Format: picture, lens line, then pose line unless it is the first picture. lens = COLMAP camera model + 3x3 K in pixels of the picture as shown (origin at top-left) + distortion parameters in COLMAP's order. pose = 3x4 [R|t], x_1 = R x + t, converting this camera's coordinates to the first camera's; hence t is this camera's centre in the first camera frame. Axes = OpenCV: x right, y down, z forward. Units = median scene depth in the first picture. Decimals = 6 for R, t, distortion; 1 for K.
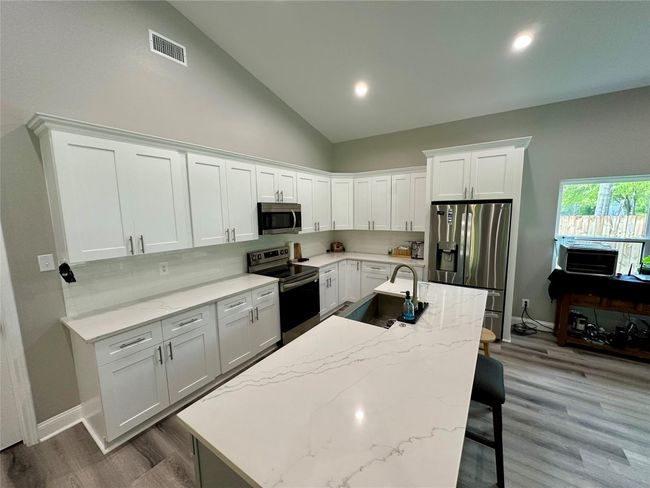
lens RADIAL K [[259.0, 0, 325.1], [0, 259.0, 245.2], [0, 0, 1]] dist [-0.002907, 0.000710]
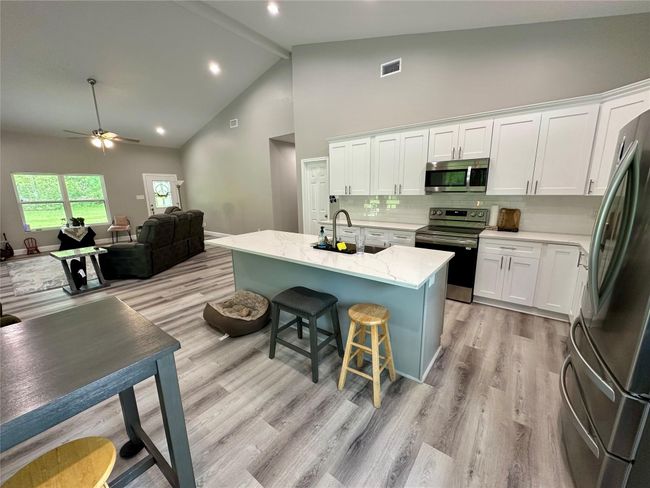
lens RADIAL K [[259.0, 0, 325.9], [0, 259.0, 243.6], [0, 0, 1]] dist [-0.002907, 0.000710]
pose [[-0.064773, 0.222253, -0.972835, 0.992410], [-0.112757, 0.967009, 0.228429, -0.028035], [0.991509, 0.124490, -0.037575, 0.654417]]
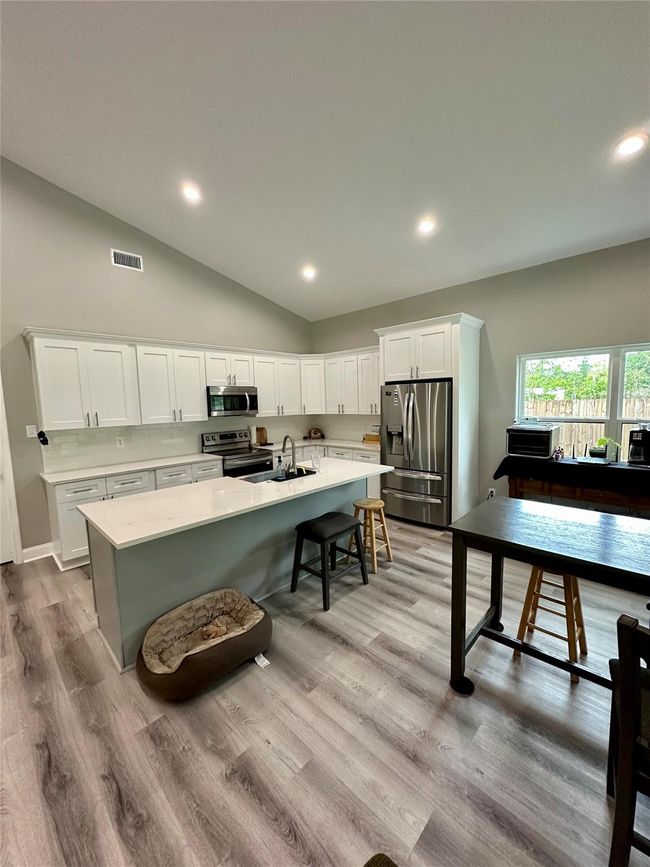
lens RADIAL K [[345.2, 0, 325.3], [0, 345.2, 435.8], [0, 0, 1]] dist [-0.001495, -0.000135]
pose [[0.984106, 0.007498, -0.177422, 0.493457], [-0.011970, 0.999637, -0.024145, 0.073240], [0.177176, 0.025885, 0.983839, -0.331677]]
